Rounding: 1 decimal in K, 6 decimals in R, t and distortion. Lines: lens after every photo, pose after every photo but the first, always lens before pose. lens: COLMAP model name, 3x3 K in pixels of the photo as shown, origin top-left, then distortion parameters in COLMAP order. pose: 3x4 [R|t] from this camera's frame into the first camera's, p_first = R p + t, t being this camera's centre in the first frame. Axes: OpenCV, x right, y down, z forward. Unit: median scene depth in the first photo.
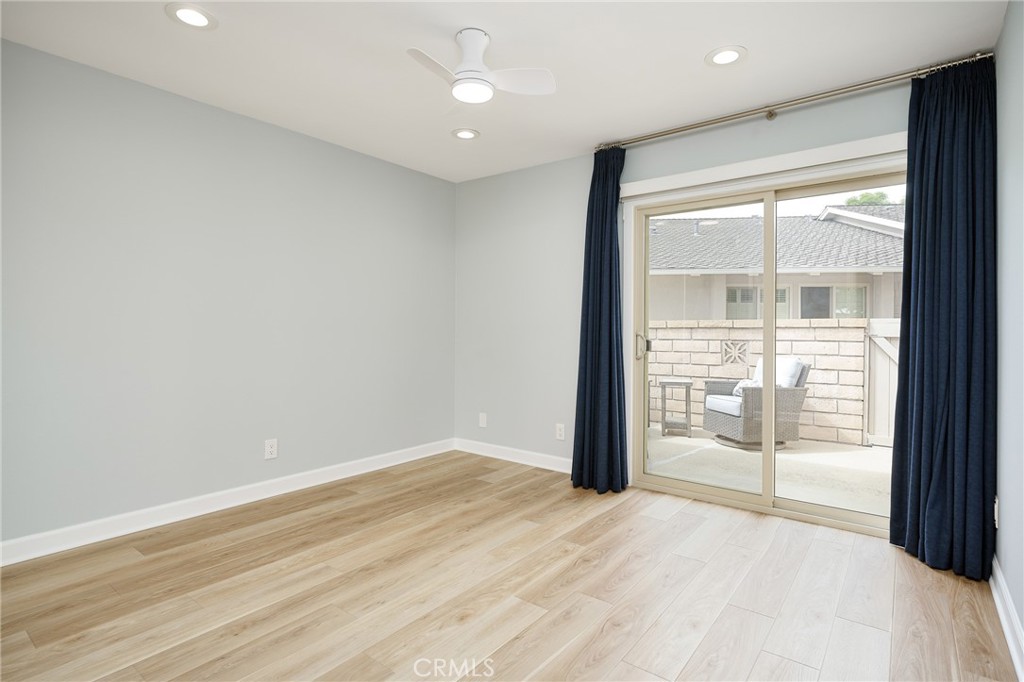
lens RADIAL K [[518.8, 0, 512.0], [0, 518.8, 337.9], [0, 0, 1]] dist [0.004391, 0.001045]
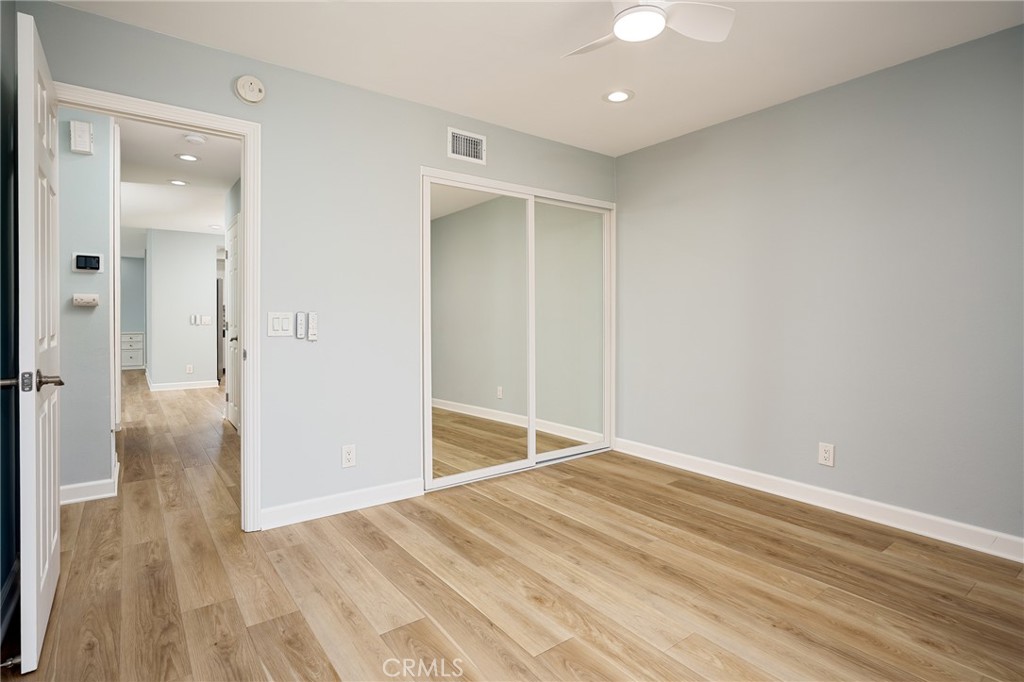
lens RADIAL K [[518.8, 0, 512.8], [0, 518.8, 333.3], [0, 0, 1]] dist [0.004391, 0.001045]
pose [[-0.274664, 0.020978, -0.961311, 0.675175], [-0.017540, 0.999486, 0.026823, -0.007964], [0.961380, 0.024229, -0.274155, 0.924844]]
